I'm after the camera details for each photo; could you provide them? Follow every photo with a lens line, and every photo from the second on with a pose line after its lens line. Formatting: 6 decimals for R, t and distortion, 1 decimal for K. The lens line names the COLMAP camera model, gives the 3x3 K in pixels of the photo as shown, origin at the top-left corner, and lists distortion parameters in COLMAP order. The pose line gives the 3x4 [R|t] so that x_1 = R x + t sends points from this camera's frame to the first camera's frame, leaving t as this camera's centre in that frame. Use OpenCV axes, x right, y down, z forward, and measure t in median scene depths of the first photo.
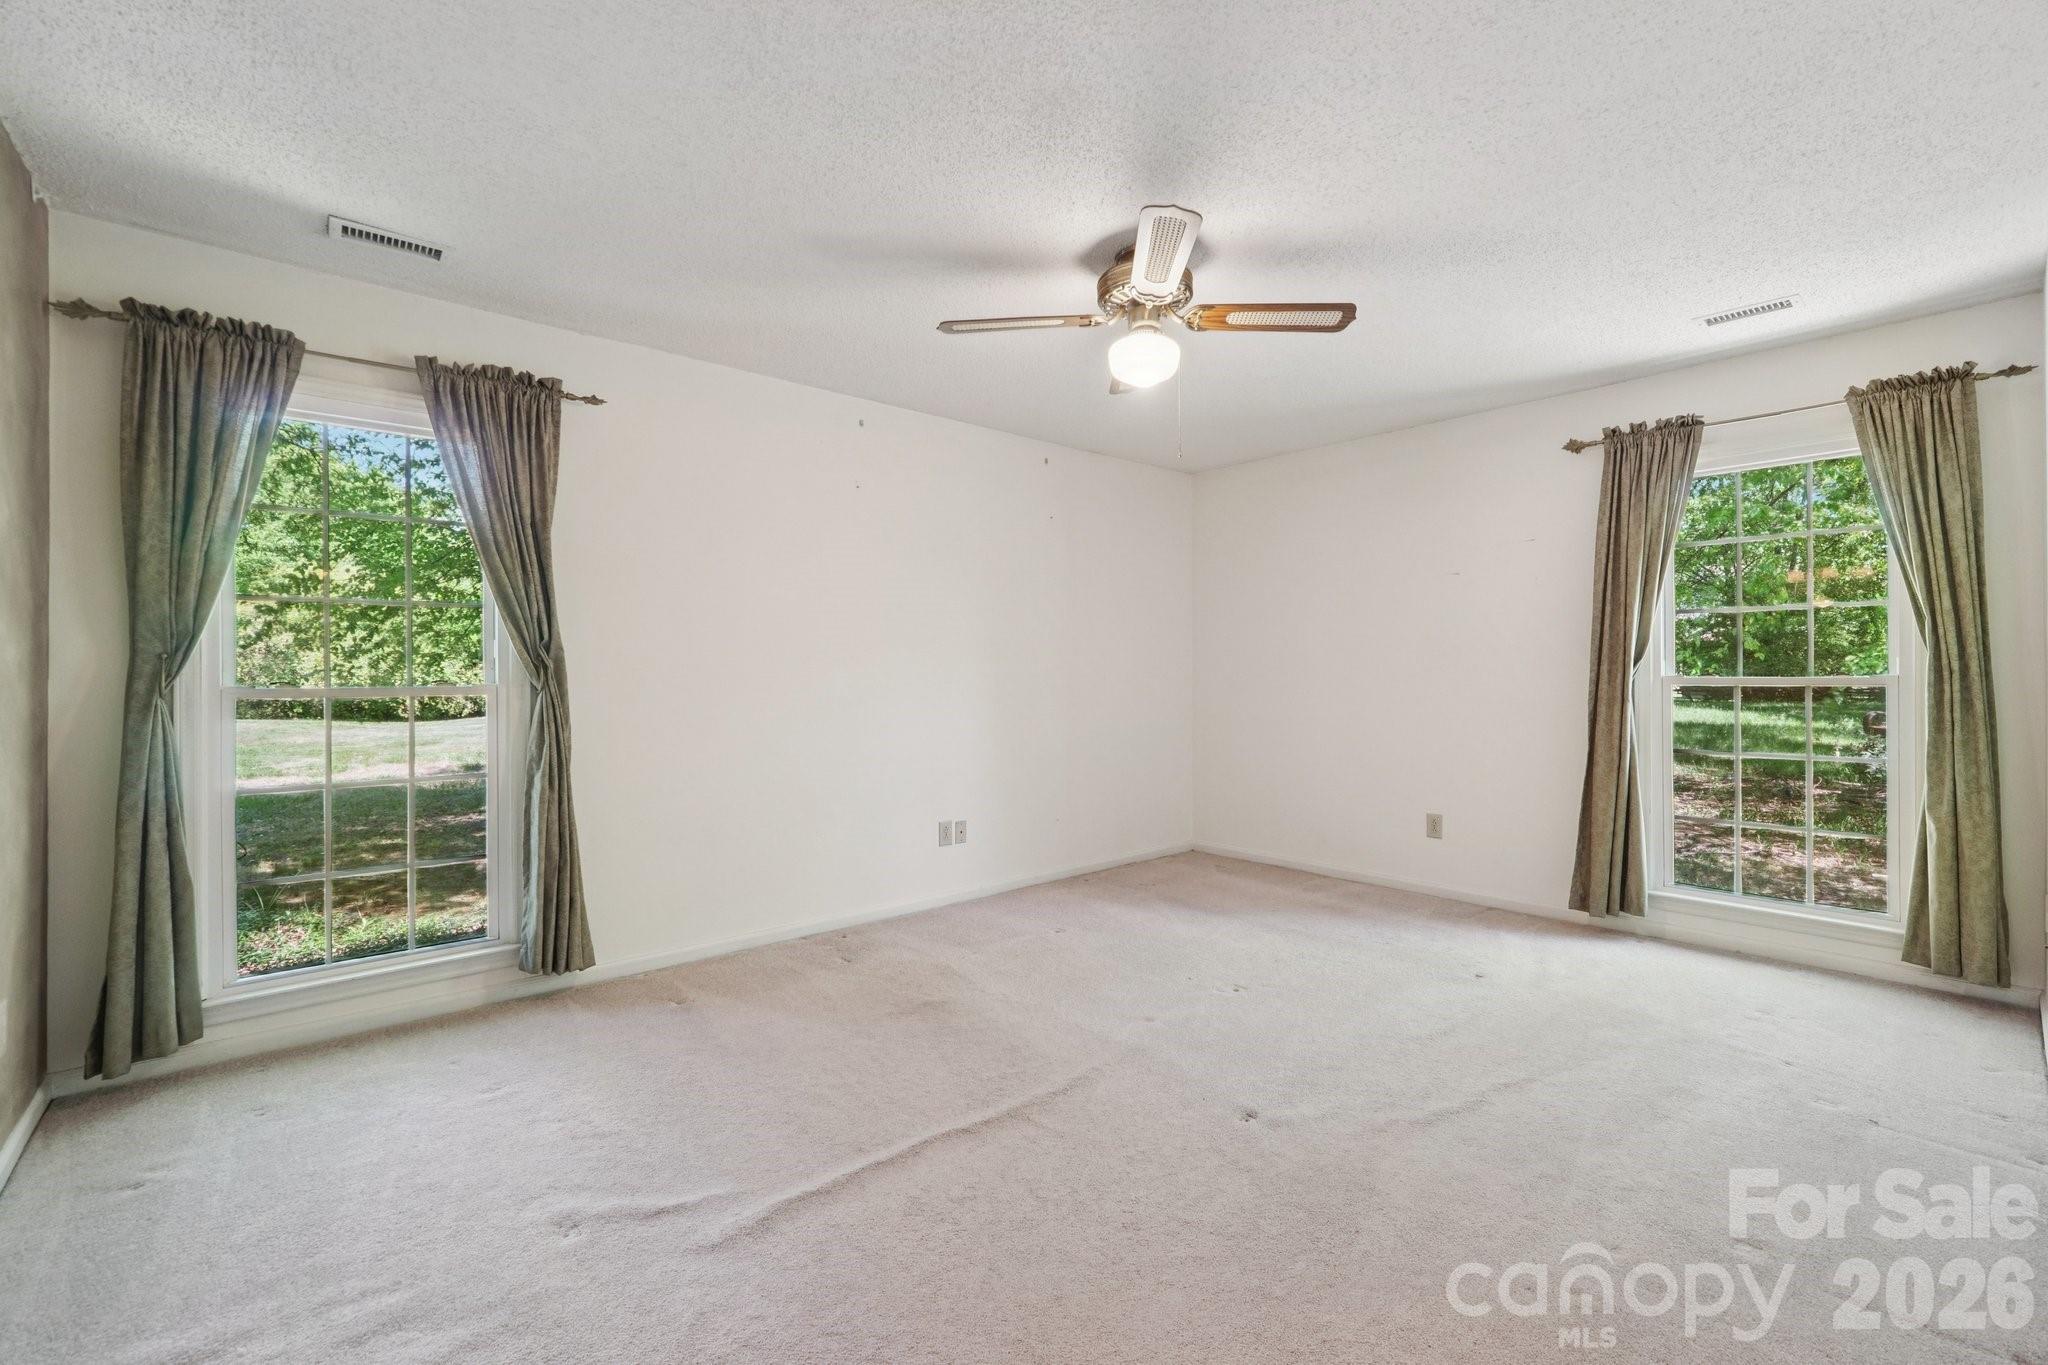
lens RADIAL K [[863.3, 0, 1015.0], [0, 863.3, 671.5], [0, 0, 1]] dist [-0.011932, 0.005748]
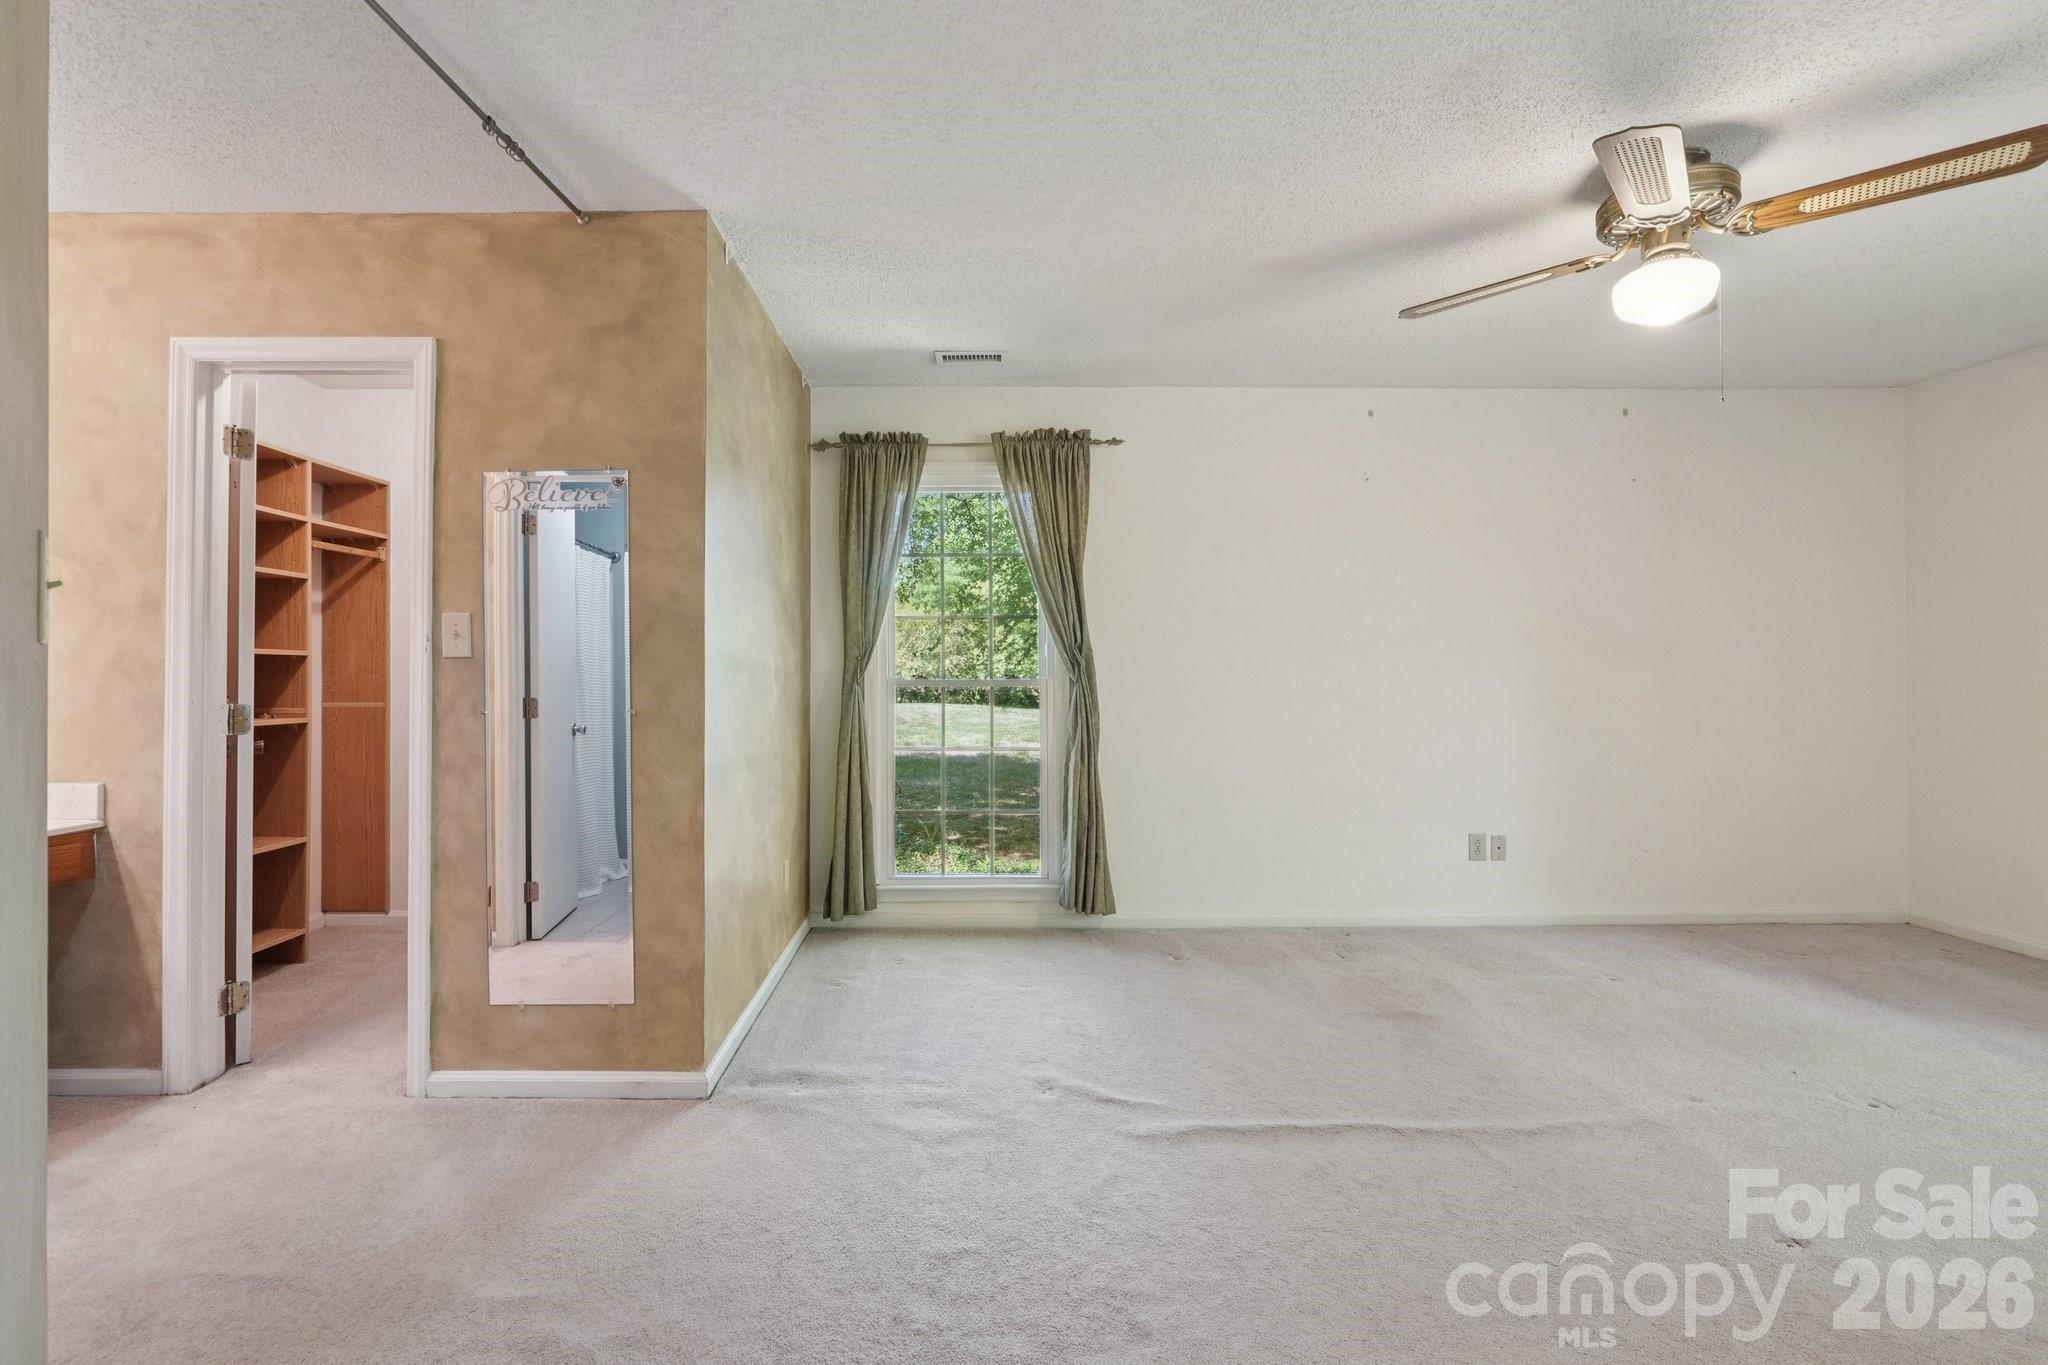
lens RADIAL K [[863.3, 0, 958.1], [0, 863.3, 668.3], [0, 0, 1]] dist [-0.011932, 0.005748]
pose [[0.755836, 0.000530, -0.654761, 0.165699], [0.000433, 0.999999, 0.001309, -0.001546], [0.654761, -0.001273, 0.755835, -0.062923]]
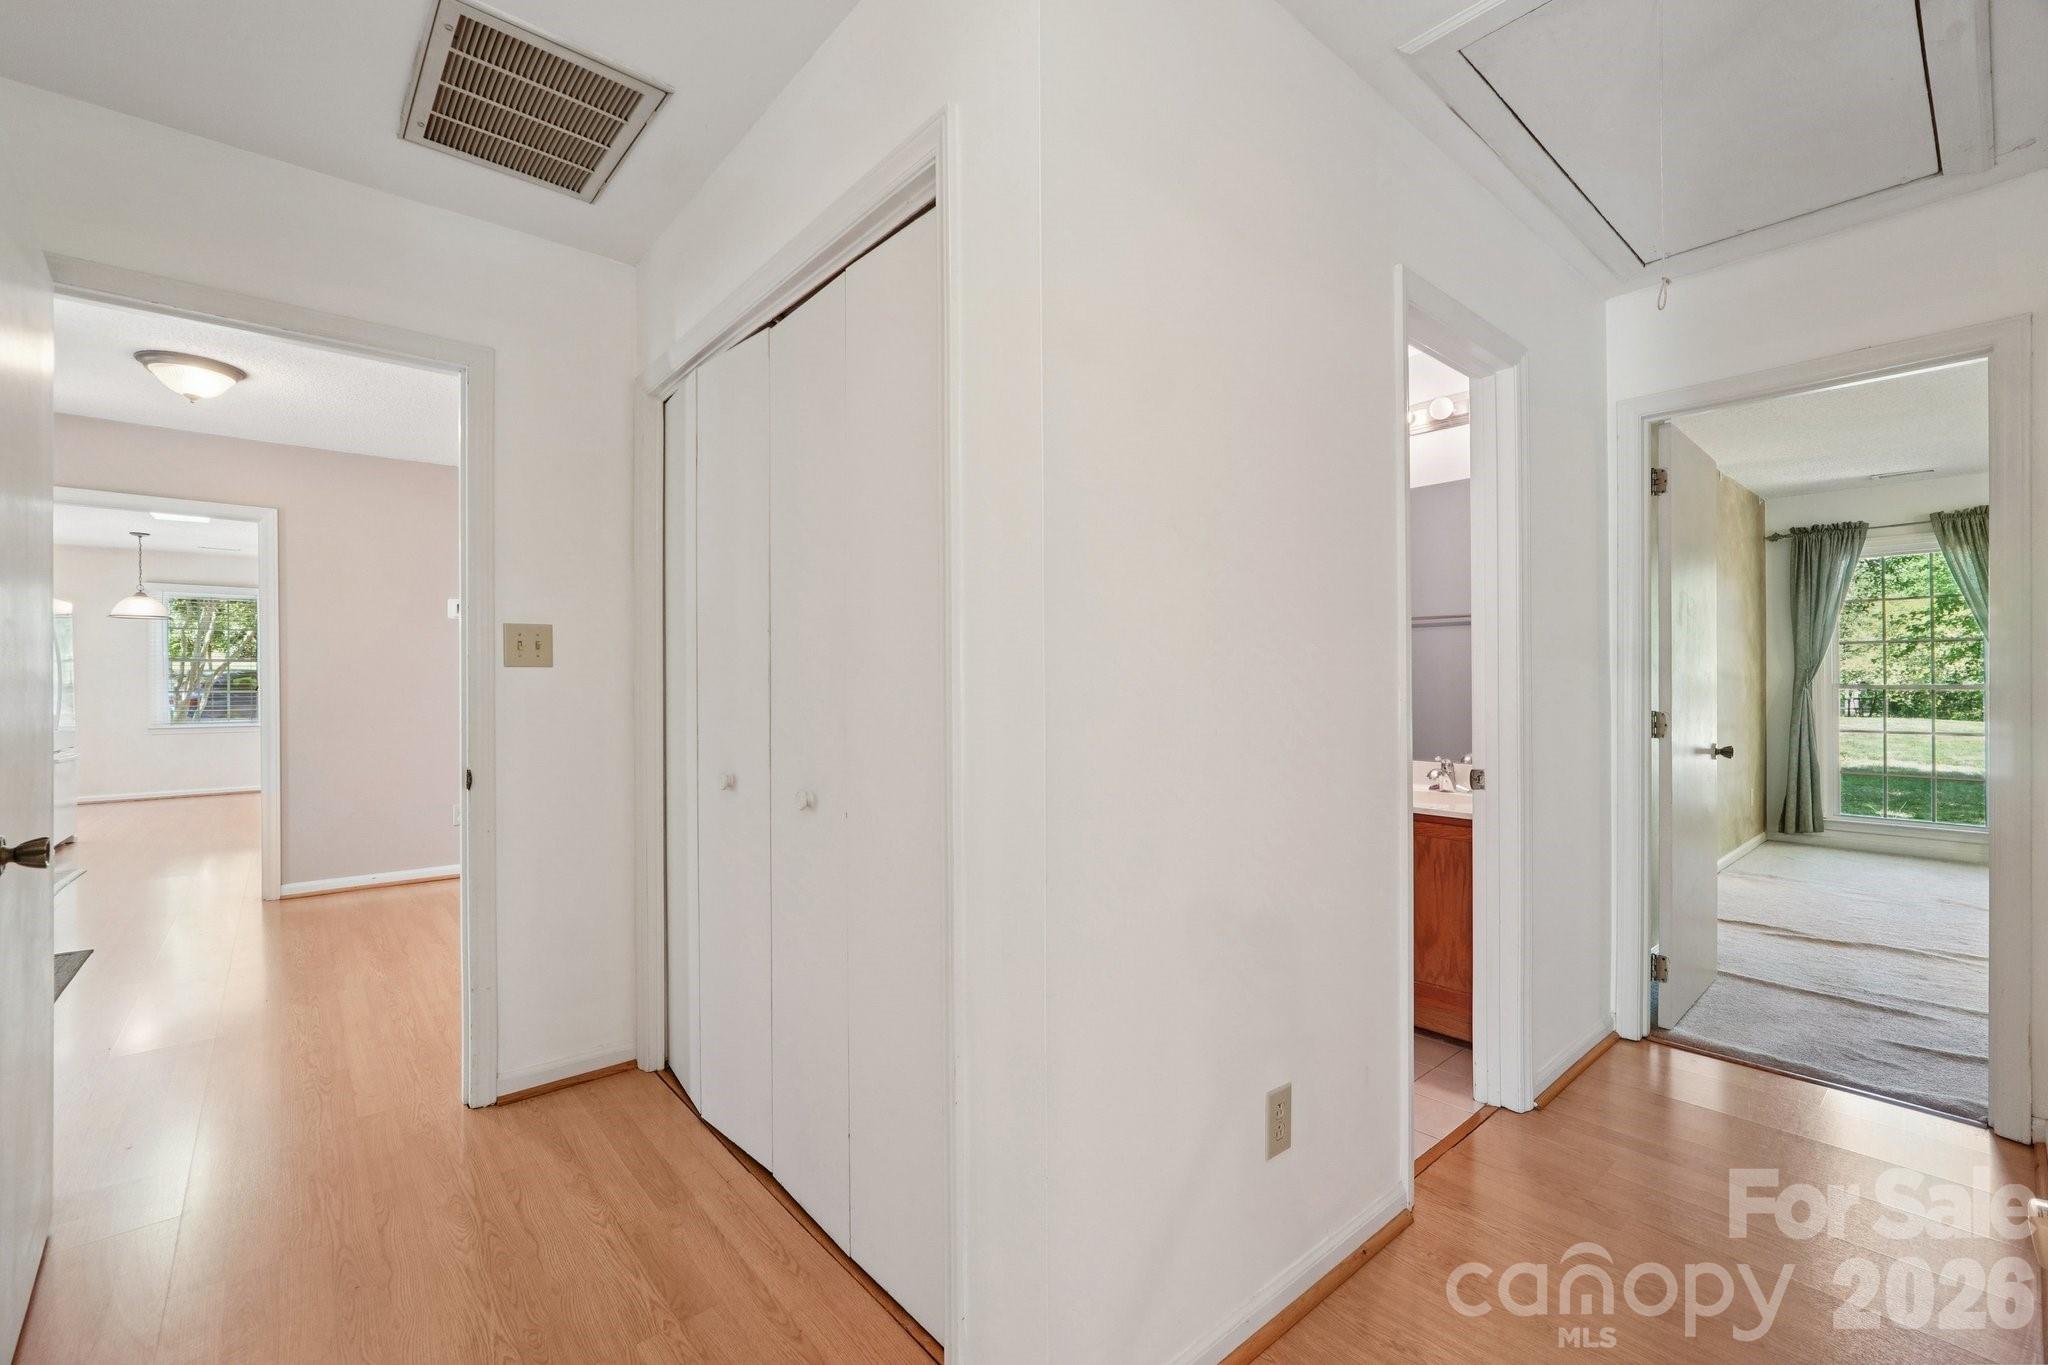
lens RADIAL K [[863.3, 0, 1020.9], [0, 863.3, 684.0], [0, 0, 1]] dist [-0.011932, 0.005748]
pose [[0.003982, 0.004223, -0.999983, 1.402364], [0.011107, 0.999929, 0.004267, -0.014359], [0.999930, -0.011124, 0.003934, -1.212370]]
